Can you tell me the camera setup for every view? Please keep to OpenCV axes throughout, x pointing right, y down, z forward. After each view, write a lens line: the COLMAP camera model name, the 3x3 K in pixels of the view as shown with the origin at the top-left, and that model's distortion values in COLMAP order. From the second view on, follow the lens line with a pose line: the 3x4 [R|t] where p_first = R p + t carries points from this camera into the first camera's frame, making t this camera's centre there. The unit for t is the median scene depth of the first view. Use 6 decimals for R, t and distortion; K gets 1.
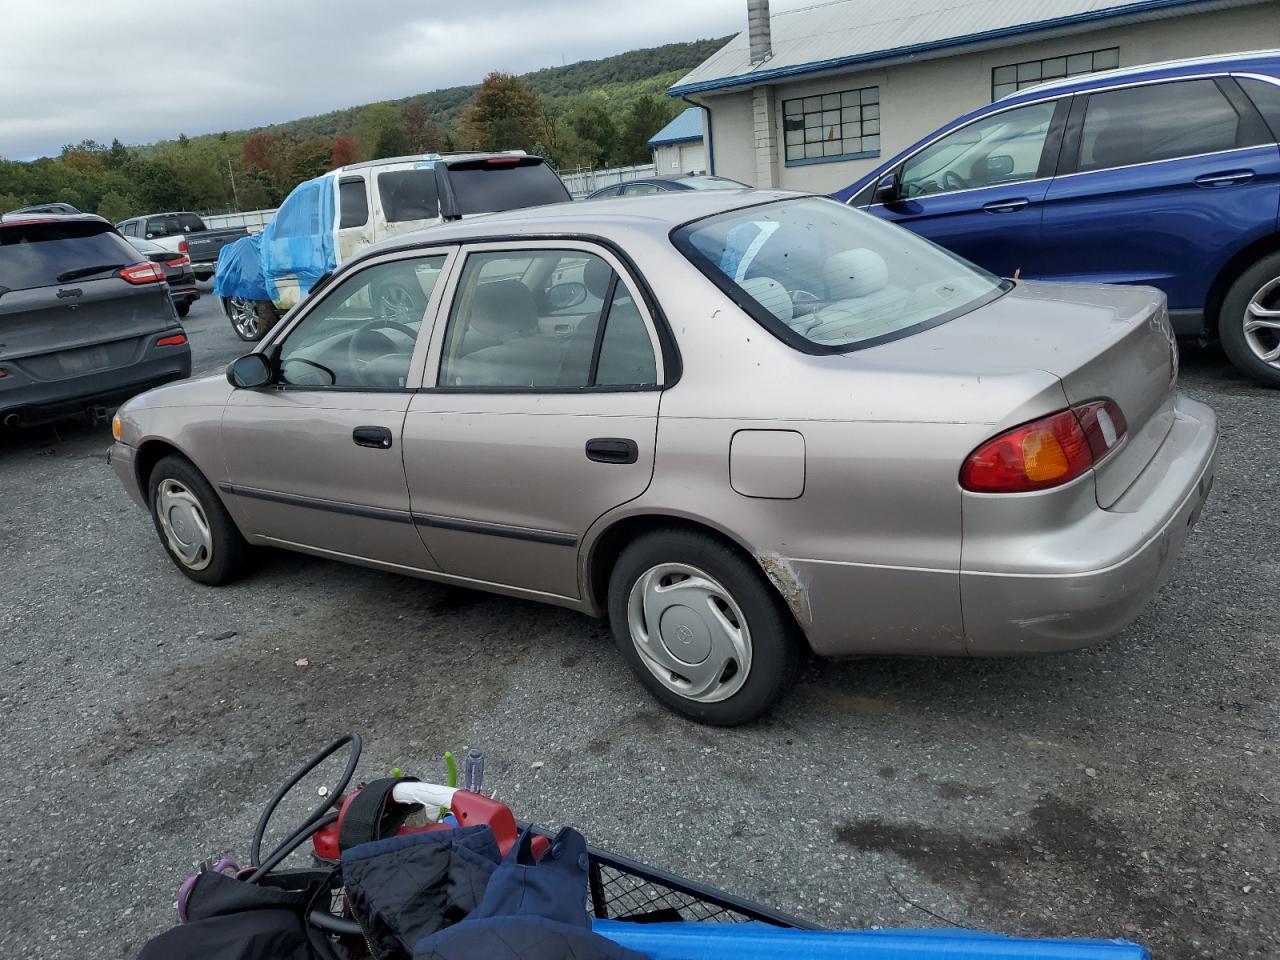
lens RADIAL K [[1105.1, 0, 673.3], [0, 1105.1, 481.4], [0, 0, 1]] dist [0.005848, 0.008941]
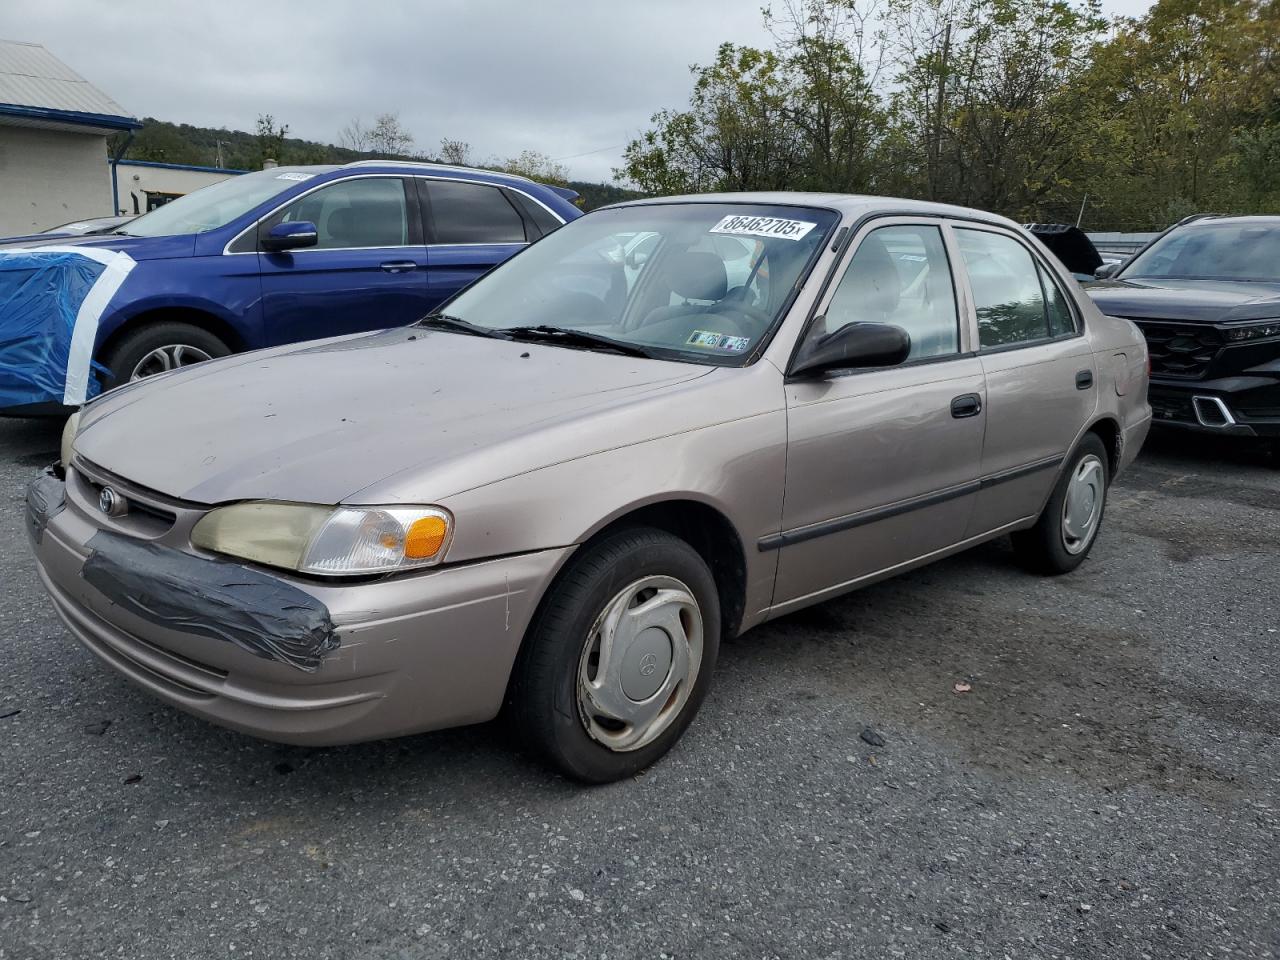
lens RADIAL K [[1105.1, 0, 673.3], [0, 1105.1, 481.4], [0, 0, 1]] dist [0.005848, 0.008941]
pose [[0.000160, -0.053632, 0.998561, -1.143356], [0.216969, 0.974775, 0.052320, -0.073244], [-0.976178, 0.216649, 0.011792, 1.173795]]
